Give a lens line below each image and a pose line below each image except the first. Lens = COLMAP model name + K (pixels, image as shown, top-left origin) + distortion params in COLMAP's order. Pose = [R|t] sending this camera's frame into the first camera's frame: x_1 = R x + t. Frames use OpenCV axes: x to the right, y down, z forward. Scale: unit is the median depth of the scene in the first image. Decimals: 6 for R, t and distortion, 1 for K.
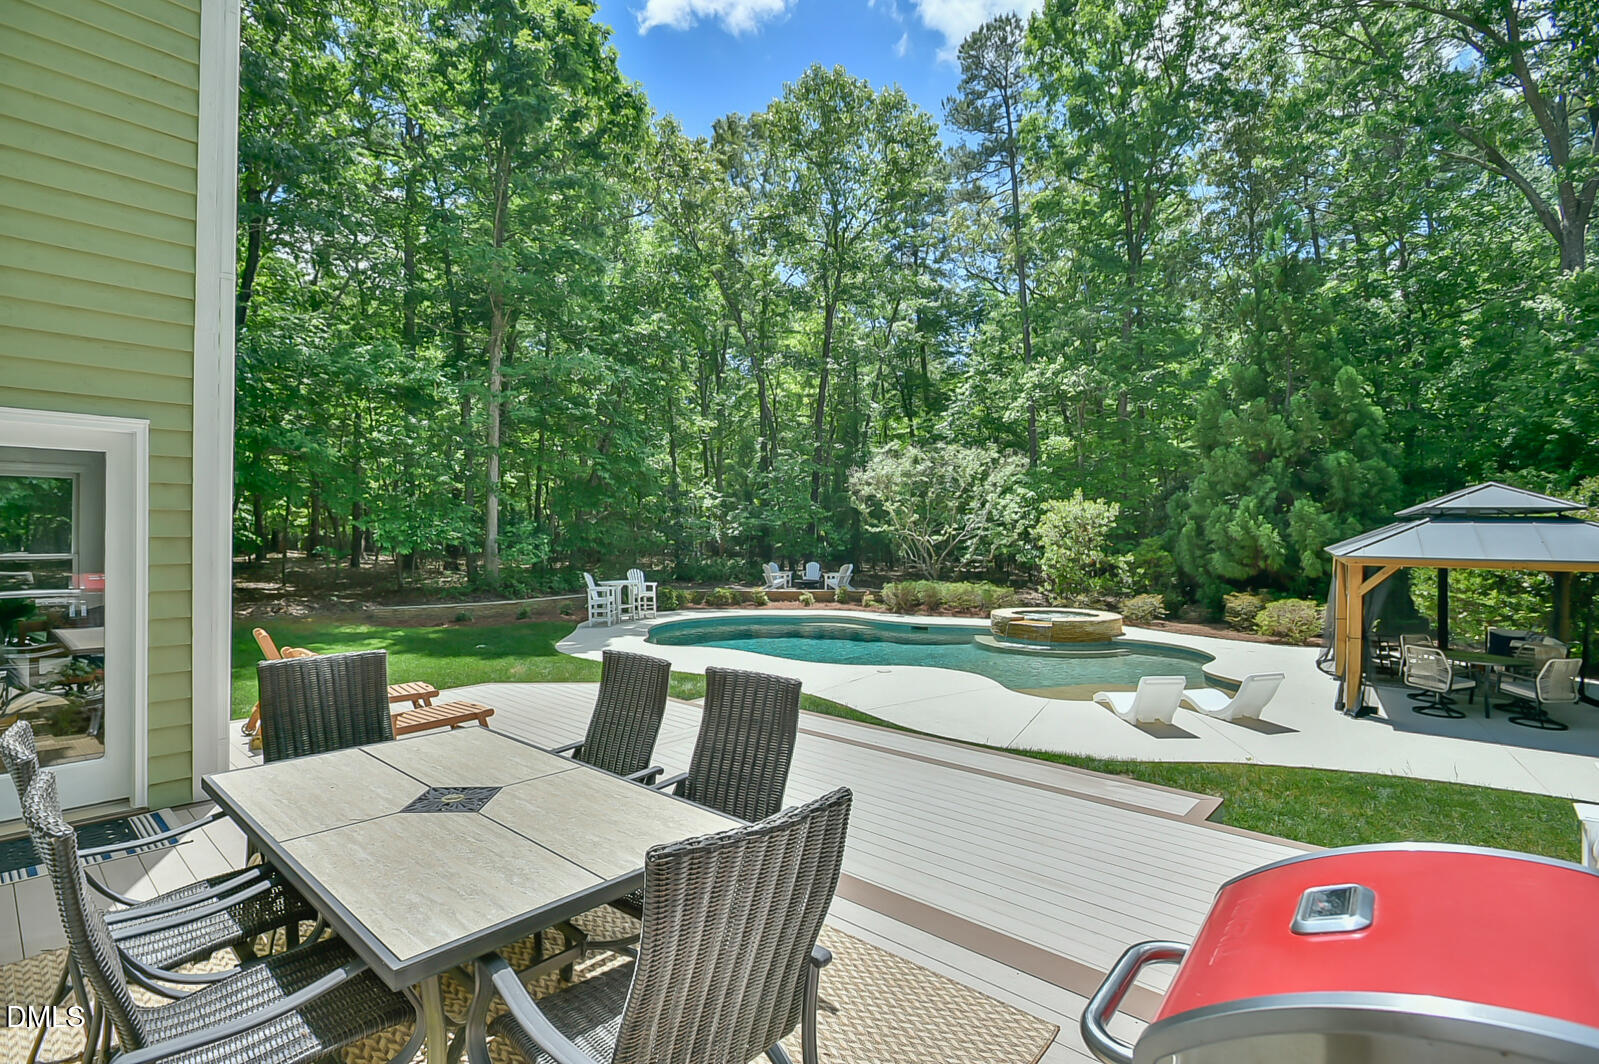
lens RADIAL K [[755.9, 0, 802.1], [0, 755.9, 532.9], [0, 0, 1]] dist [-0.013095, 0.003065]
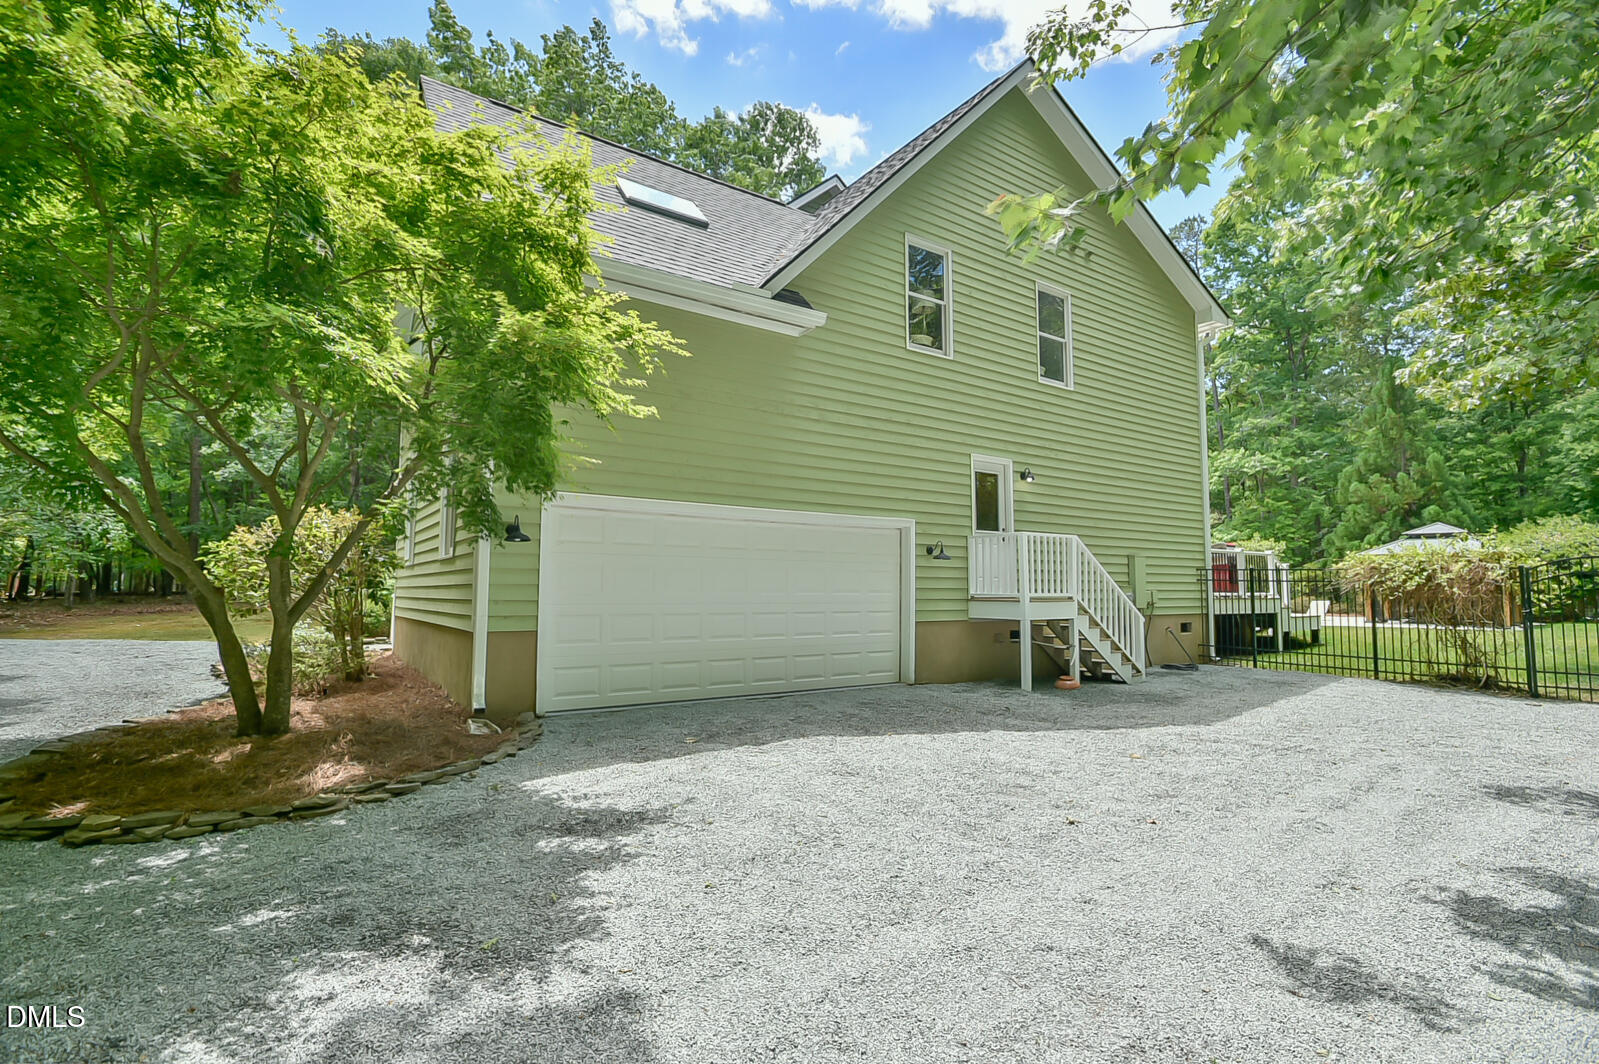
lens RADIAL K [[755.9, 0, 796.2], [0, 755.9, 533.4], [0, 0, 1]] dist [-0.013095, 0.003065]
pose [[0.972722, -0.017918, -0.231281, -0.223593], [-0.000190, 0.996951, -0.078035, 0.070184], [0.231974, 0.075951, 0.969752, -0.804613]]
